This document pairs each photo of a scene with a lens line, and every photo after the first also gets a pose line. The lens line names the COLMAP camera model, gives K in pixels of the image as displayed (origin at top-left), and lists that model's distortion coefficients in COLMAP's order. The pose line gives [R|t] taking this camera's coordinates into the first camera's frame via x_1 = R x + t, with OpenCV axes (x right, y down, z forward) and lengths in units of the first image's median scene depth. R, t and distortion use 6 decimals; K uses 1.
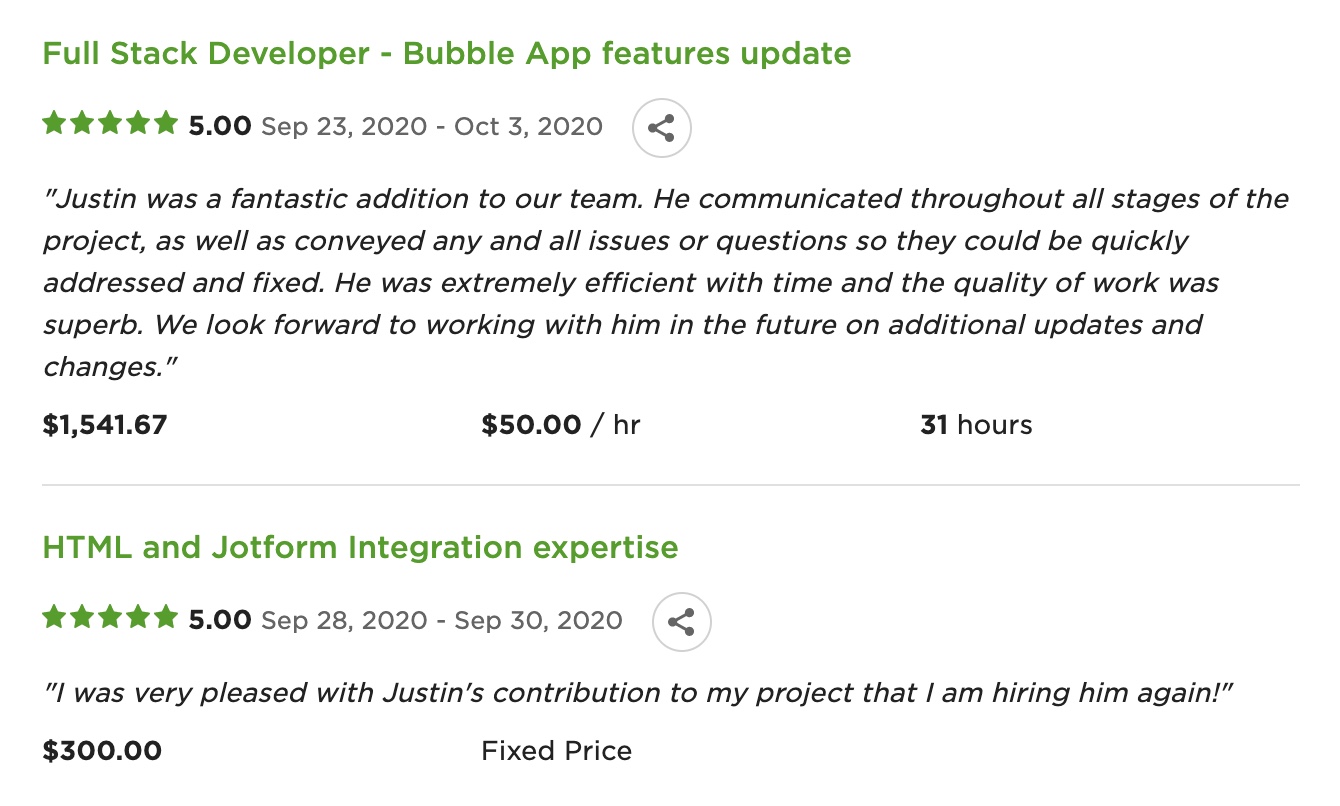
lens RADIAL K [[539.0, 0, 671.6], [0, 539.0, 420.1], [0, 0, 1]] dist [0.000051, -0.000035]
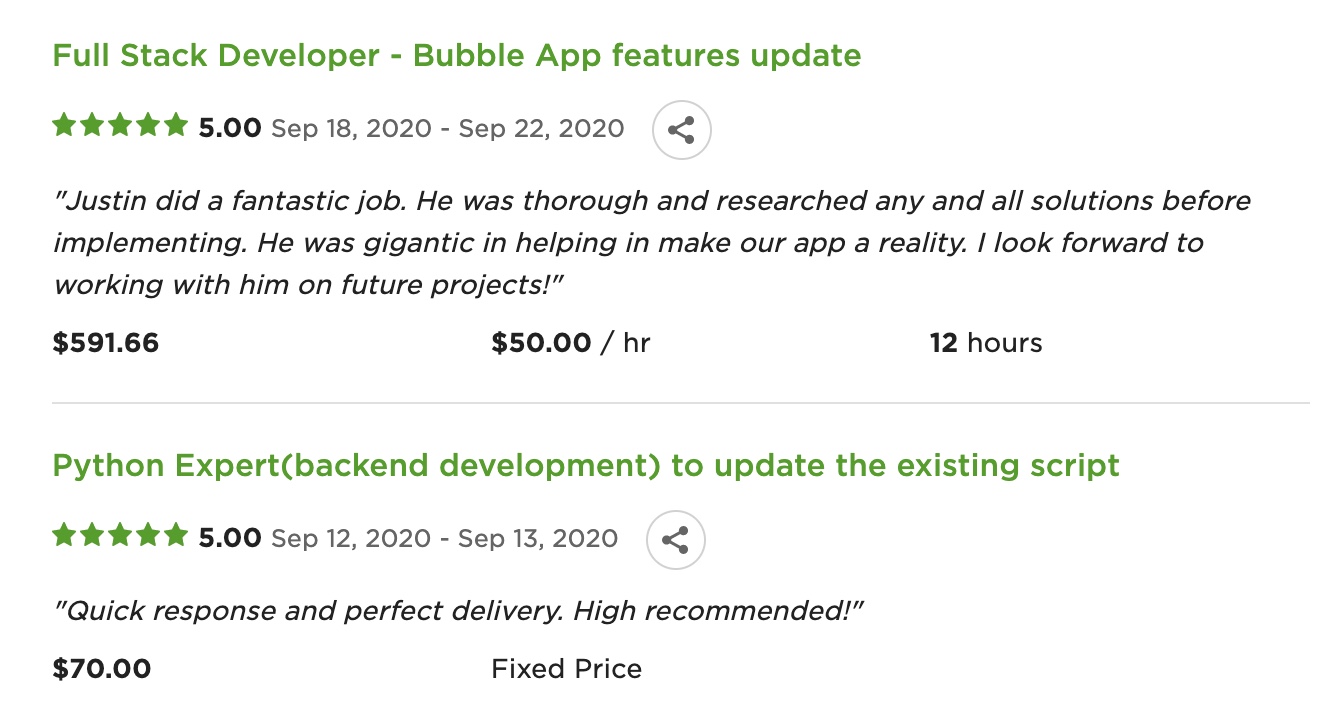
lens RADIAL K [[539.0, 0, 664.5], [0, 539.0, 338.1], [0, 0, 1]] dist [-0.000090, 0.000067]
pose [[1.000000, 0.000001, -0.000008, -0.165330], [-0.000001, 1.000000, 0.000036, 0.000002], [0.000008, -0.000036, 1.000000, -0.000005]]
